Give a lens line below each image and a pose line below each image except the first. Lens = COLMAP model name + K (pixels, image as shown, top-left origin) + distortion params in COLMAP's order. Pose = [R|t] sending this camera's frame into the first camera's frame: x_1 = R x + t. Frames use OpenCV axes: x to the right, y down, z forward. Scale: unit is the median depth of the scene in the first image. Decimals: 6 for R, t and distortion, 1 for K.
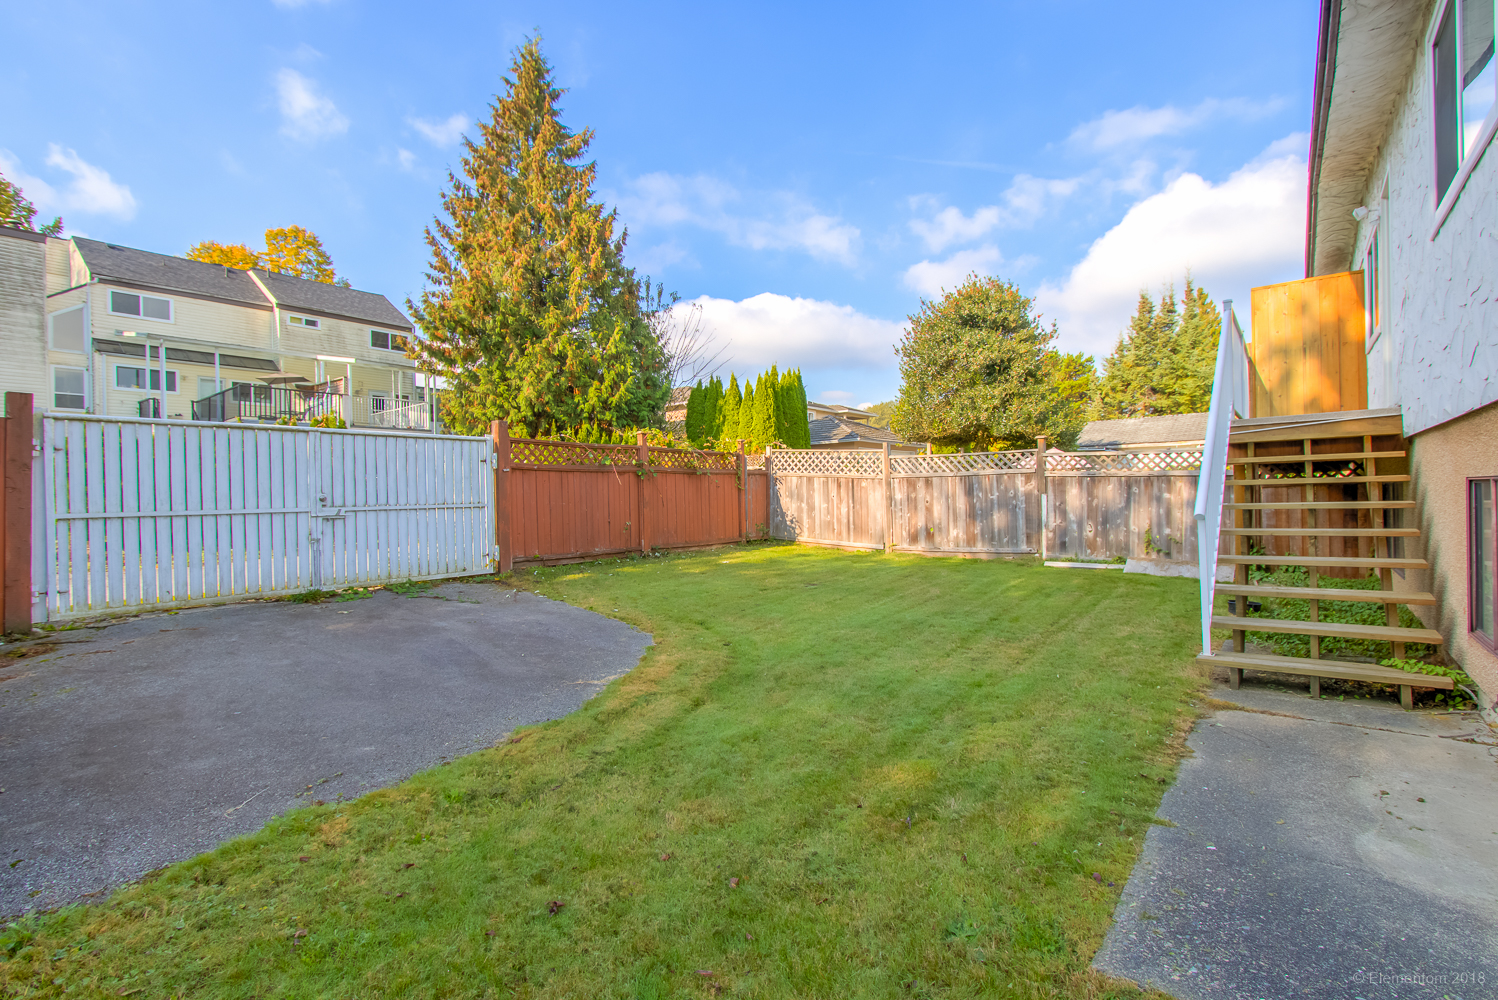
lens RADIAL K [[701.0, 0, 736.6], [0, 701.0, 496.5], [0, 0, 1]] dist [-0.005446, 0.000781]
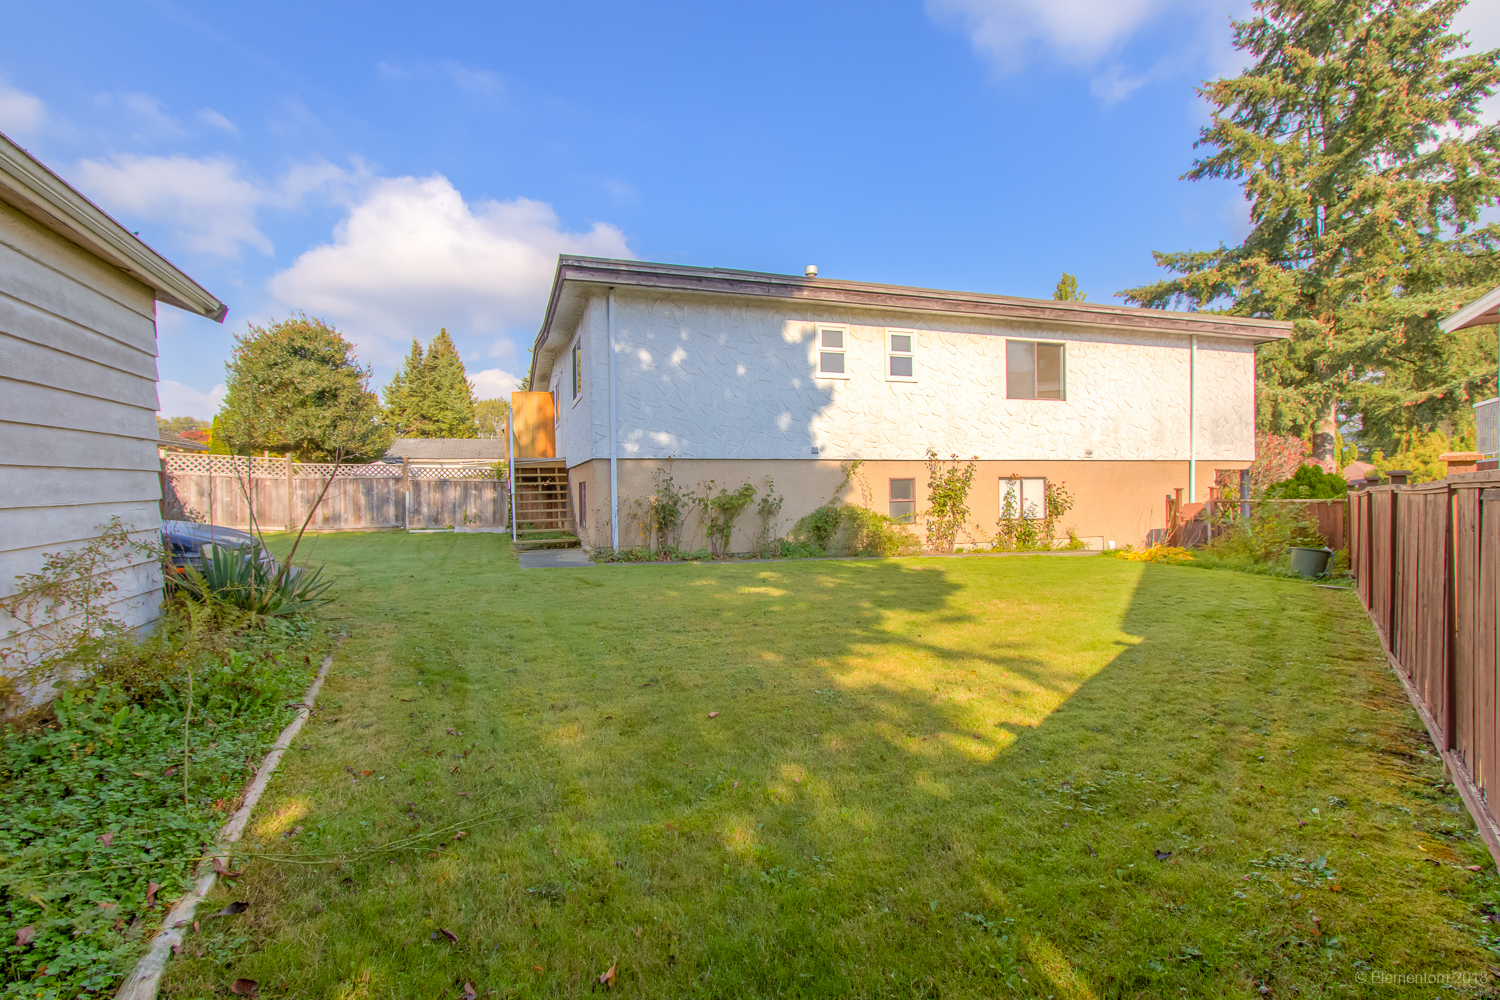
lens RADIAL K [[702.0, 0, 754.1], [0, 702.0, 493.3], [0, 0, 1]] dist [-0.005446, 0.000781]
pose [[0.525968, 0.010023, 0.850445, -0.290739], [0.005033, 0.999876, -0.014897, 0.016450], [-0.850489, 0.012116, 0.525853, -0.312445]]
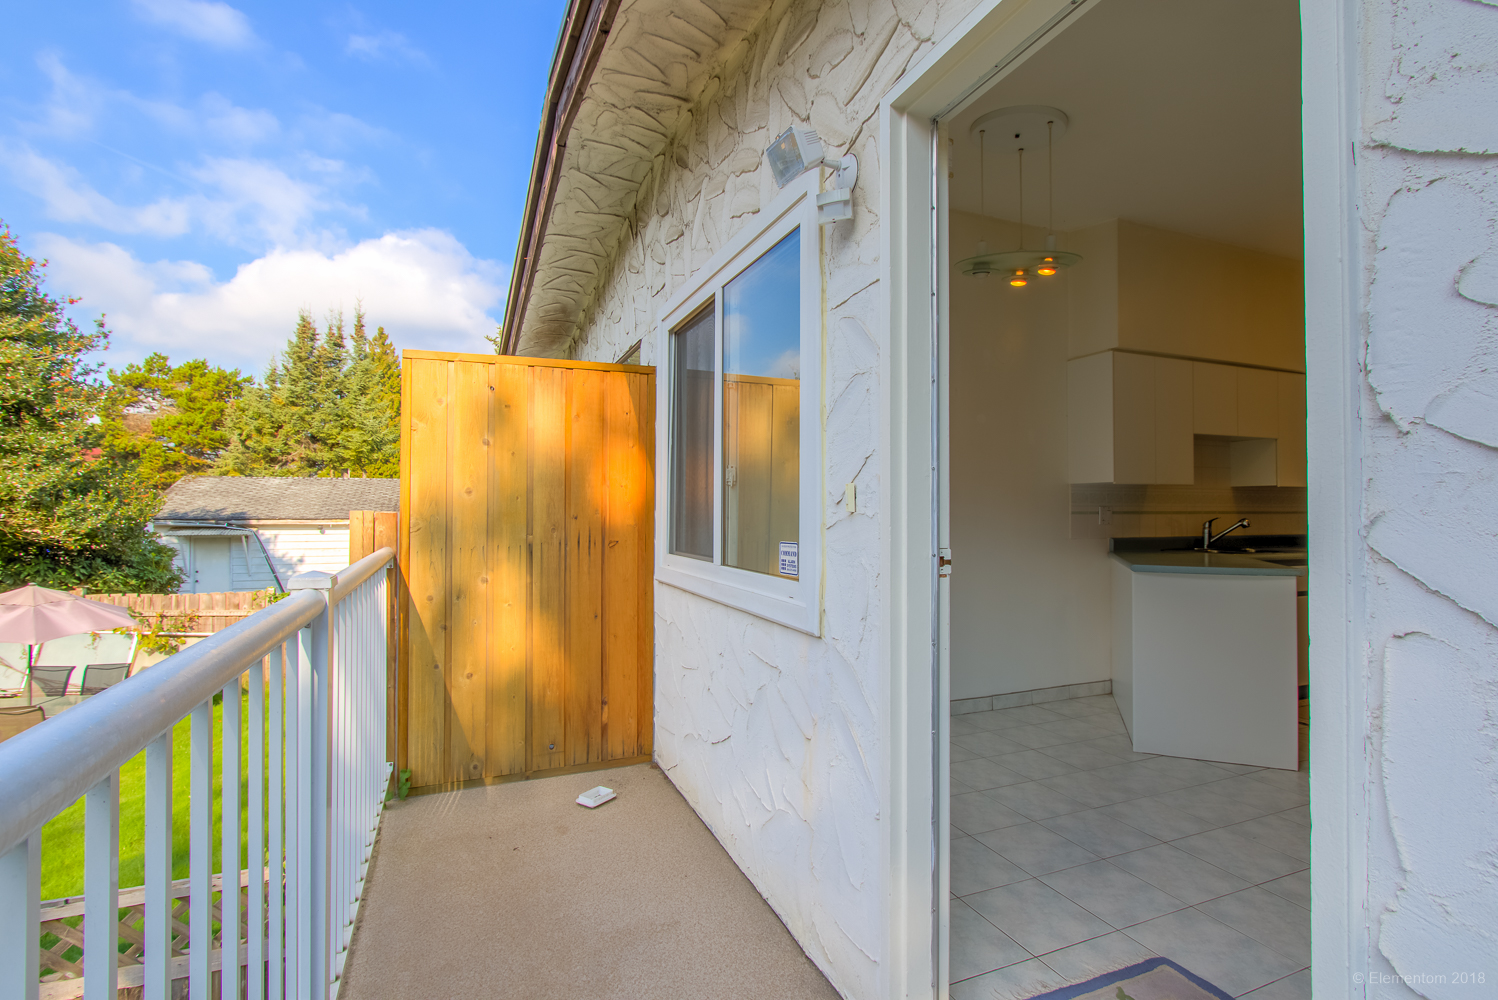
lens RADIAL K [[701.0, 0, 749.1], [0, 701.0, 496.6], [0, 0, 1]] dist [-0.005446, 0.000781]
pose [[0.479222, 0.039749, 0.876793, 0.229775], [-0.007562, 0.999124, -0.041162, -0.094119], [-0.877661, 0.013095, 0.479102, 0.304785]]
